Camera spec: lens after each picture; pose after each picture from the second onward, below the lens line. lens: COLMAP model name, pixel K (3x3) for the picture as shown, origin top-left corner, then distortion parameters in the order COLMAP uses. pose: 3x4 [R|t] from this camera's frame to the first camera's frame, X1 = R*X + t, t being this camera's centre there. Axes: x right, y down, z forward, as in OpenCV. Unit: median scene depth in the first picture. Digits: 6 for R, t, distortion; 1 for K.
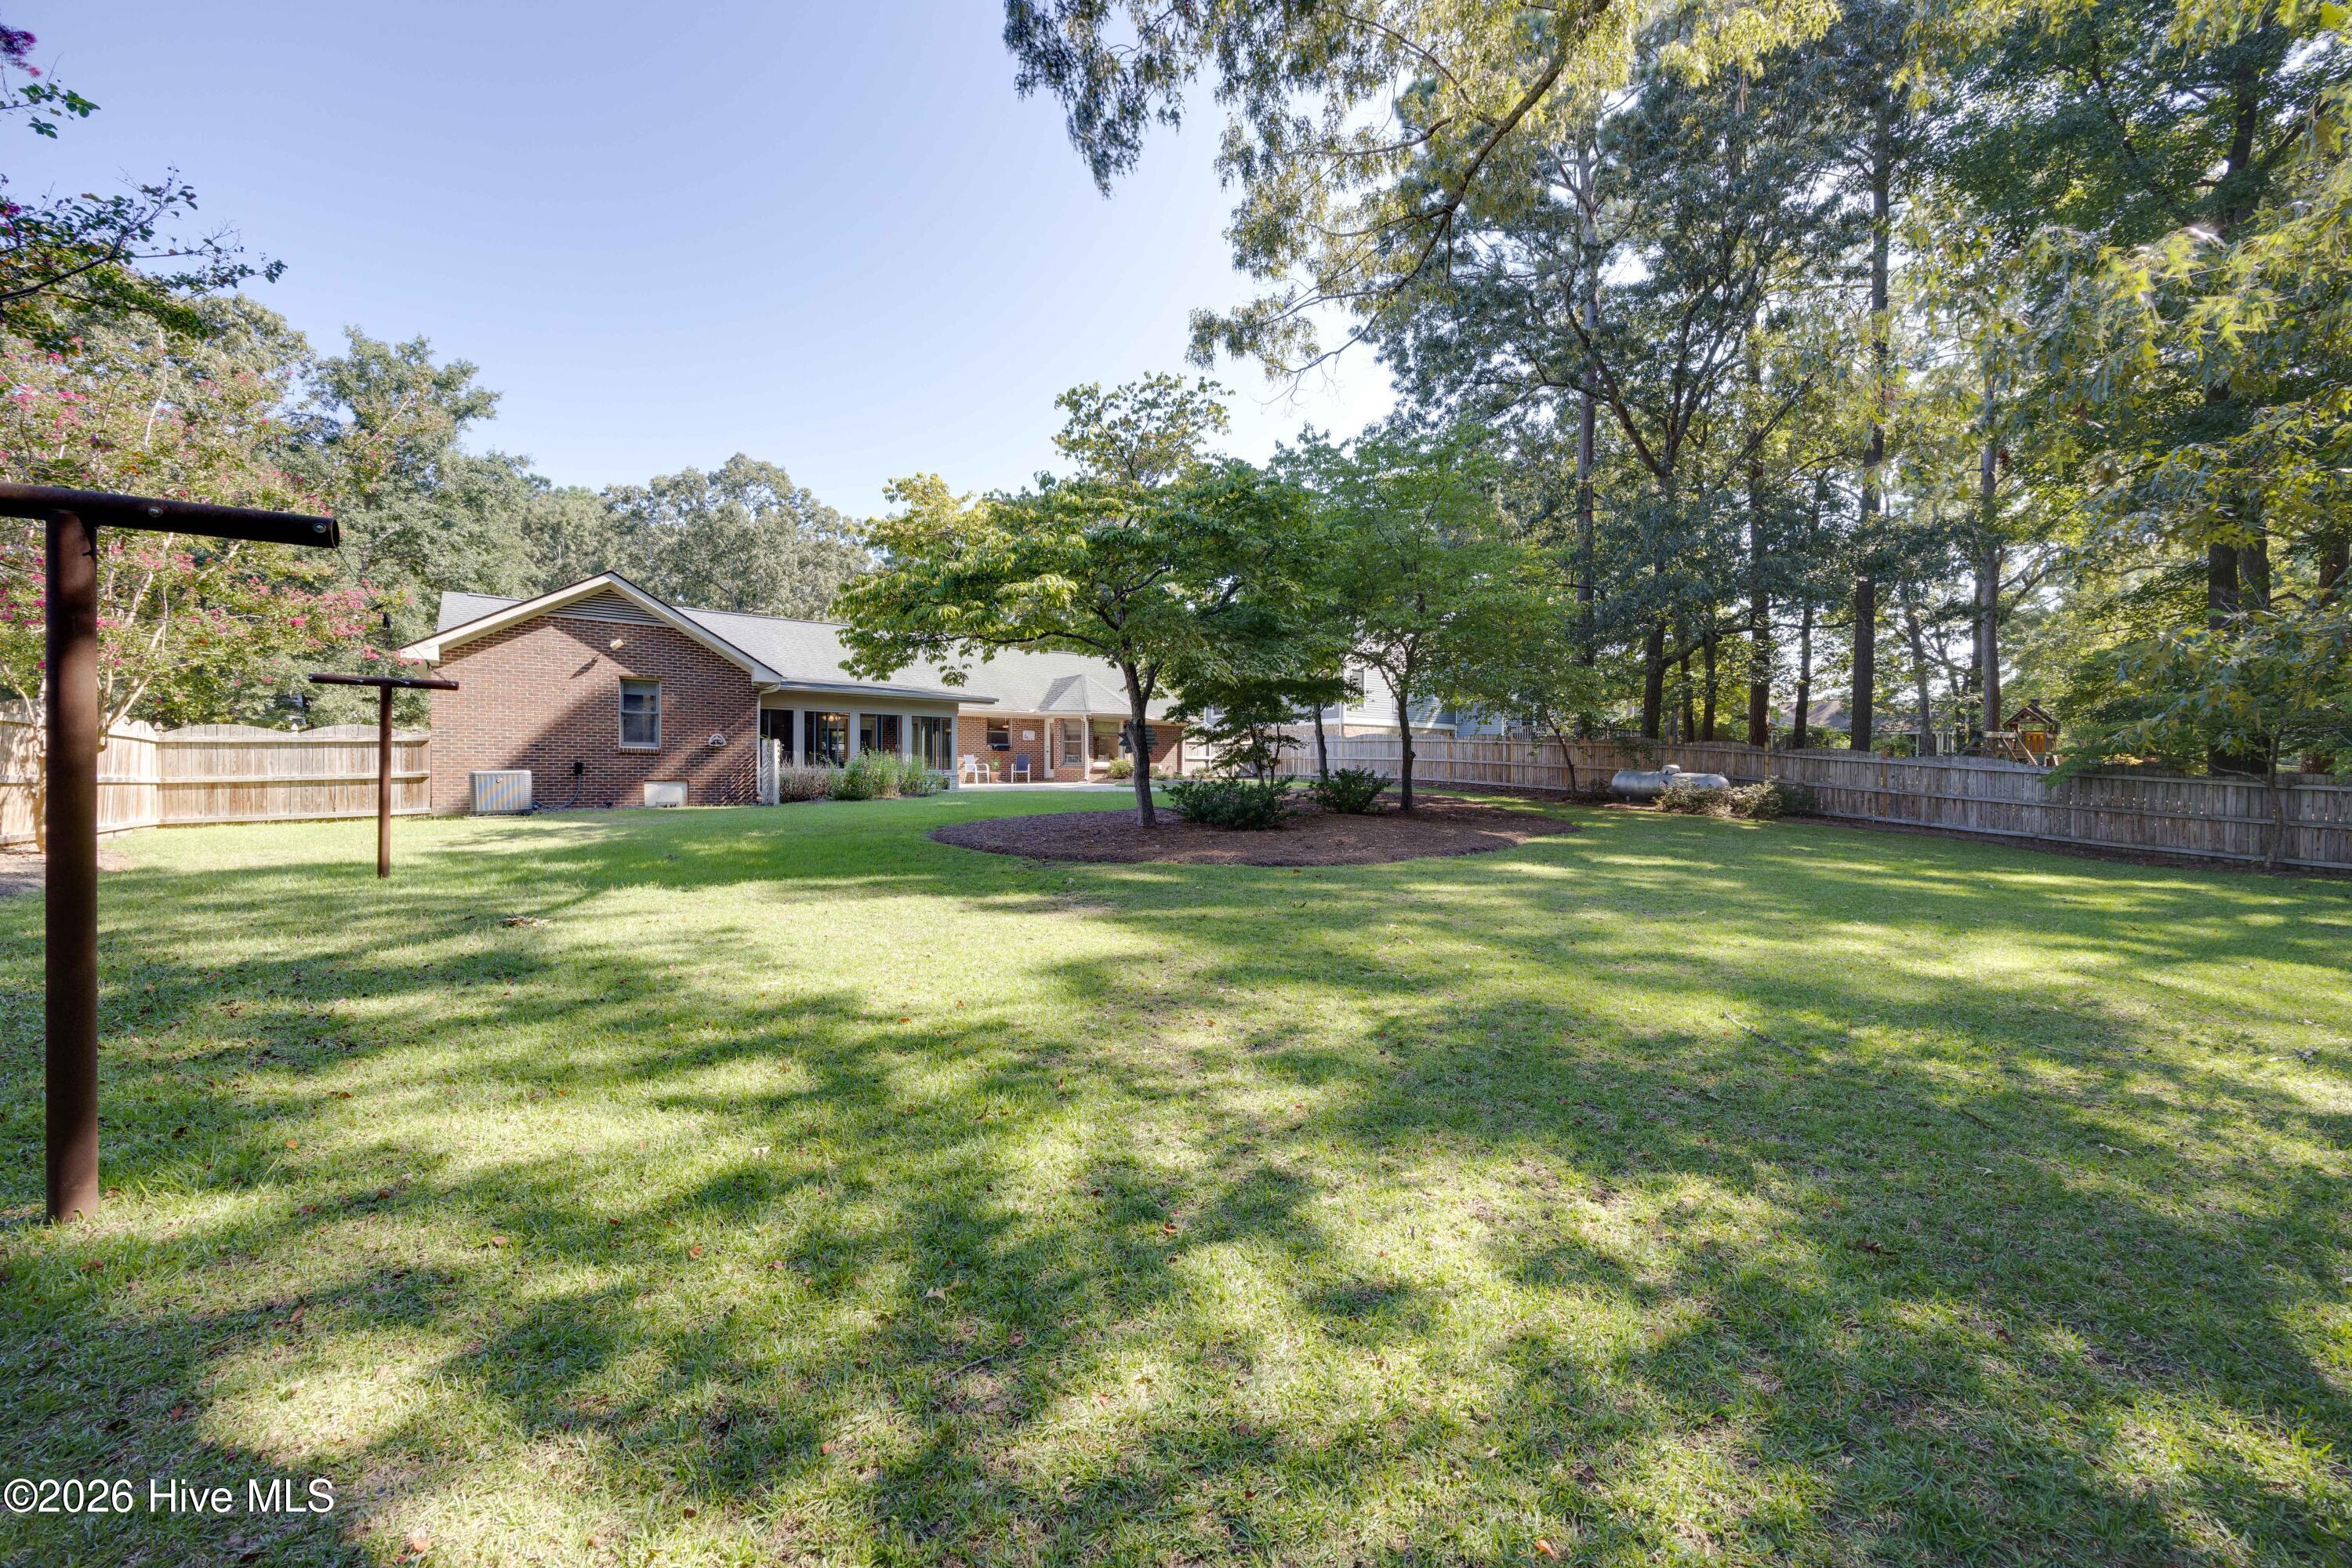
lens RADIAL K [[928.7, 0, 1181.5], [0, 928.7, 781.0], [0, 0, 1]] dist [0.003132, -0.000476]
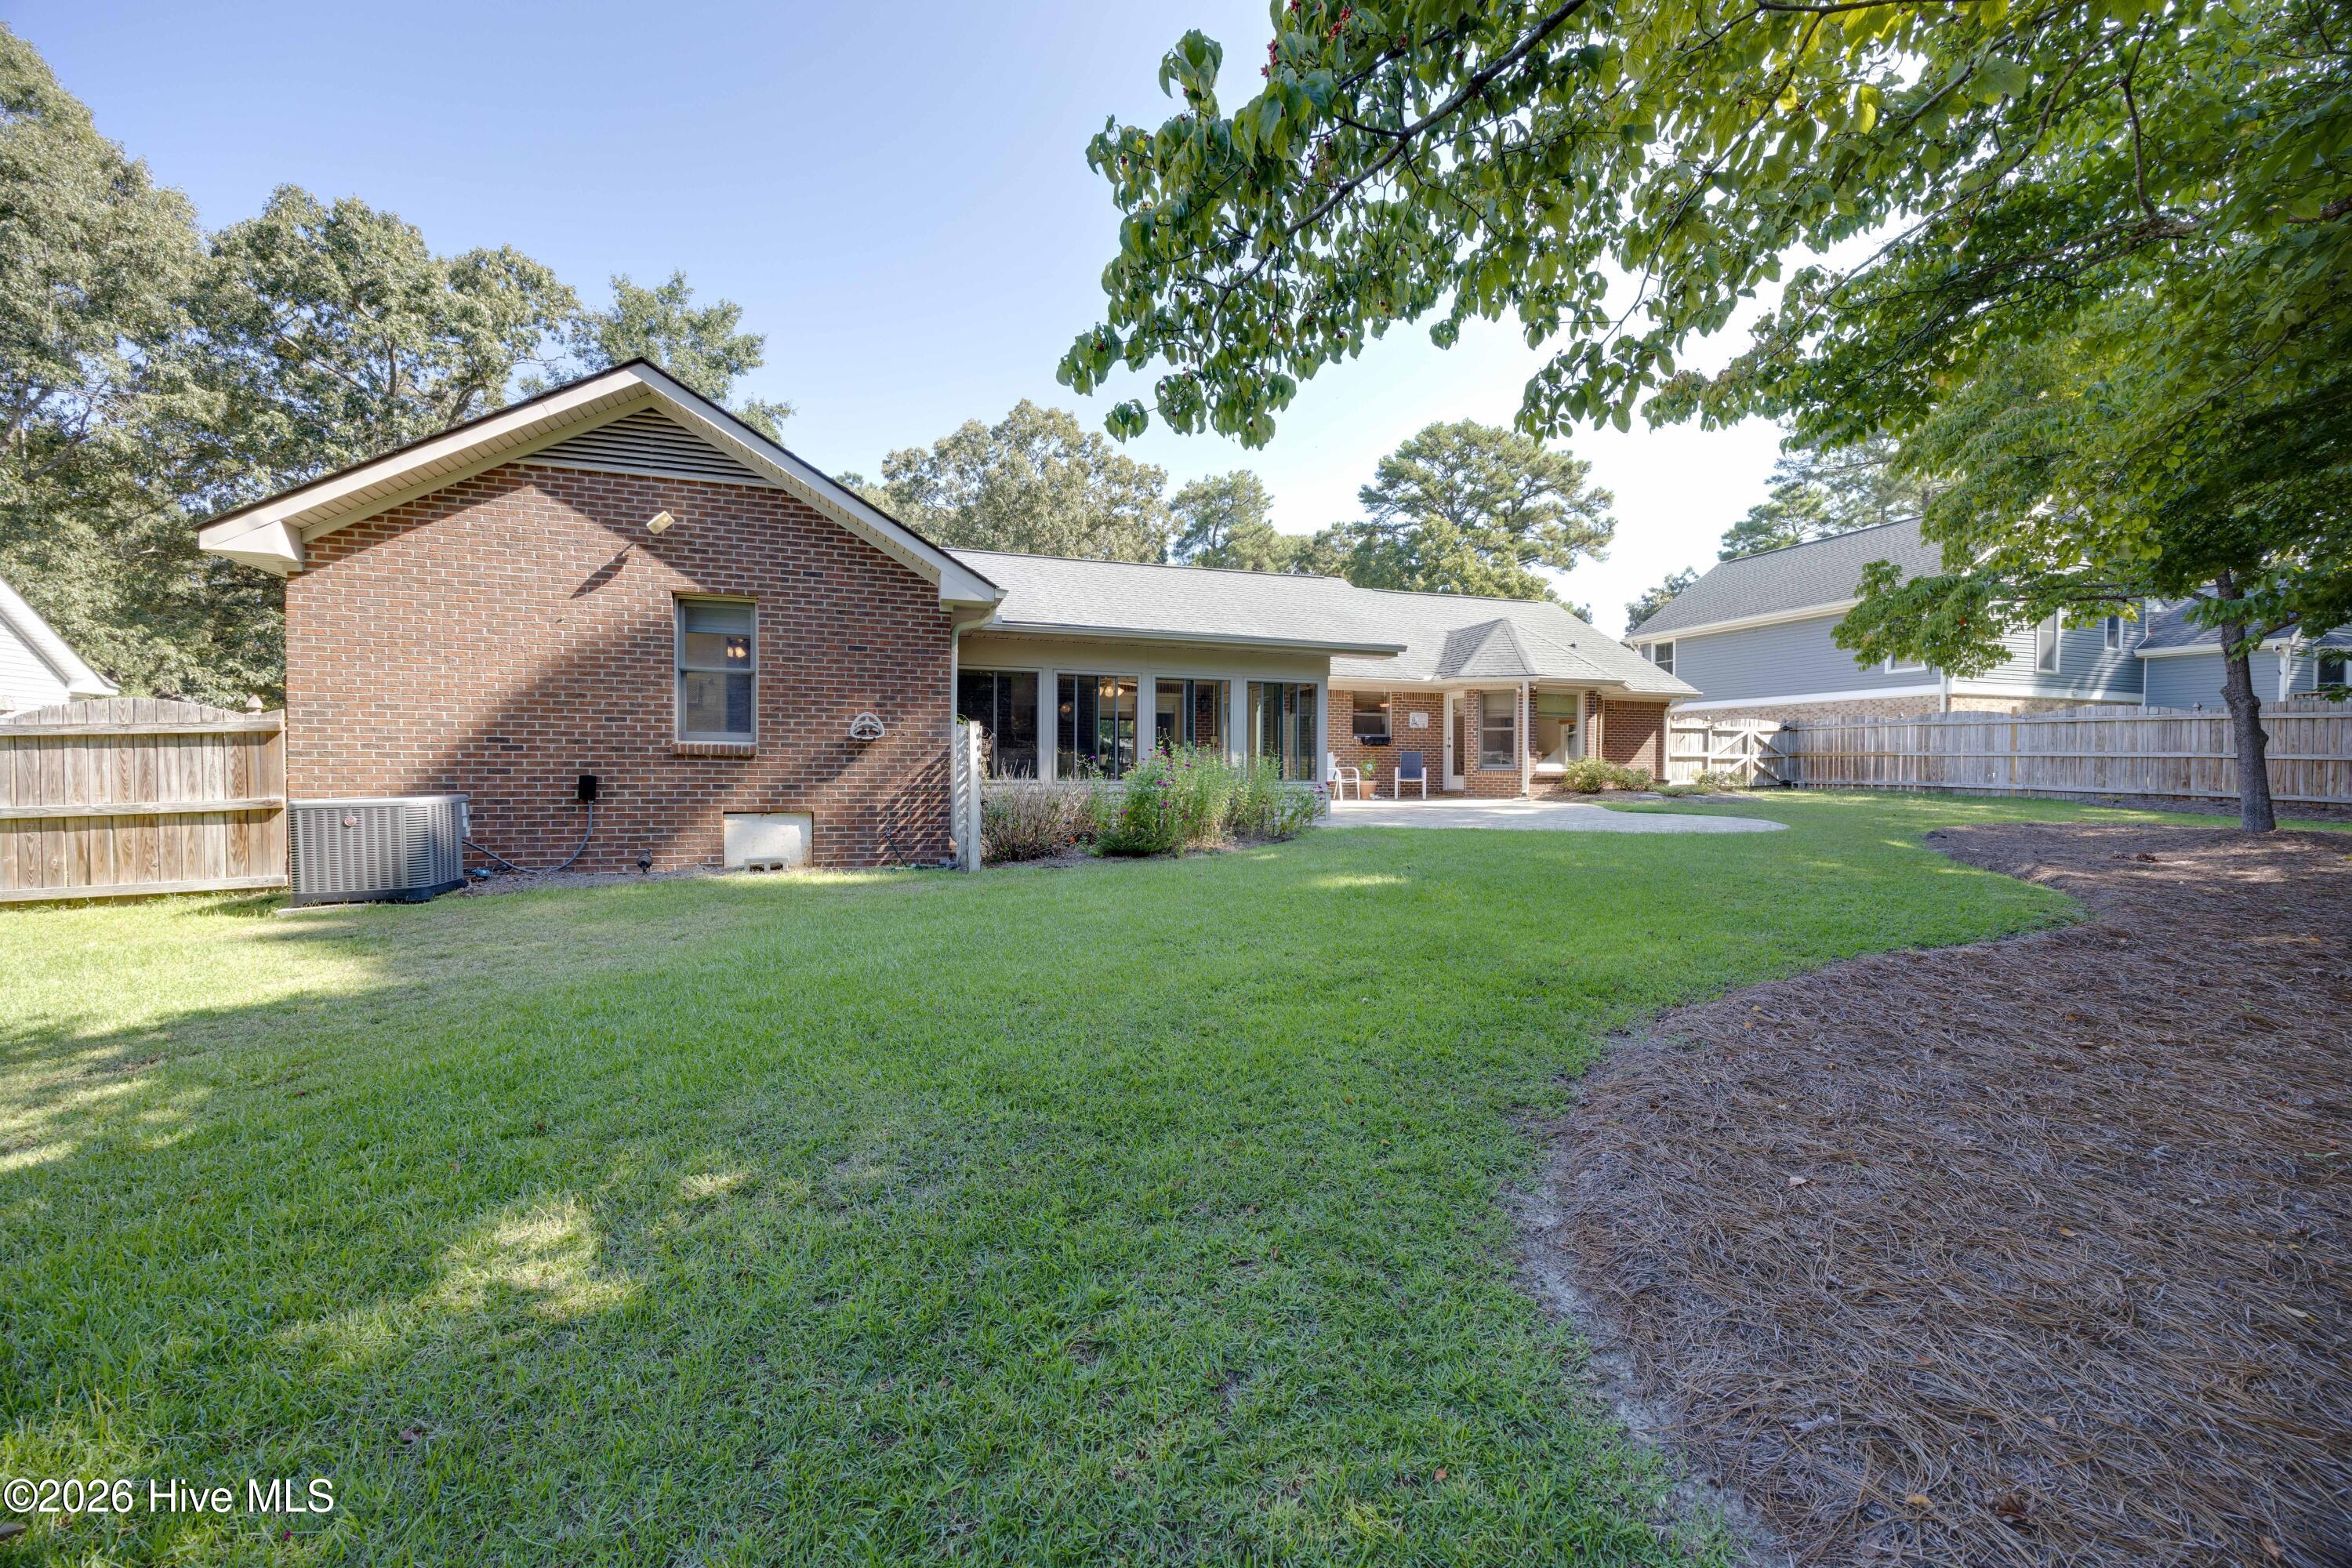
lens RADIAL K [[928.7, 0, 1178.6], [0, 928.7, 783.4], [0, 0, 1]] dist [0.003132, -0.000476]
pose [[0.951796, 0.003771, -0.306710, -0.509294], [-0.001744, 0.999975, 0.006885, -0.045677], [0.306728, -0.006018, 0.951778, 1.490984]]
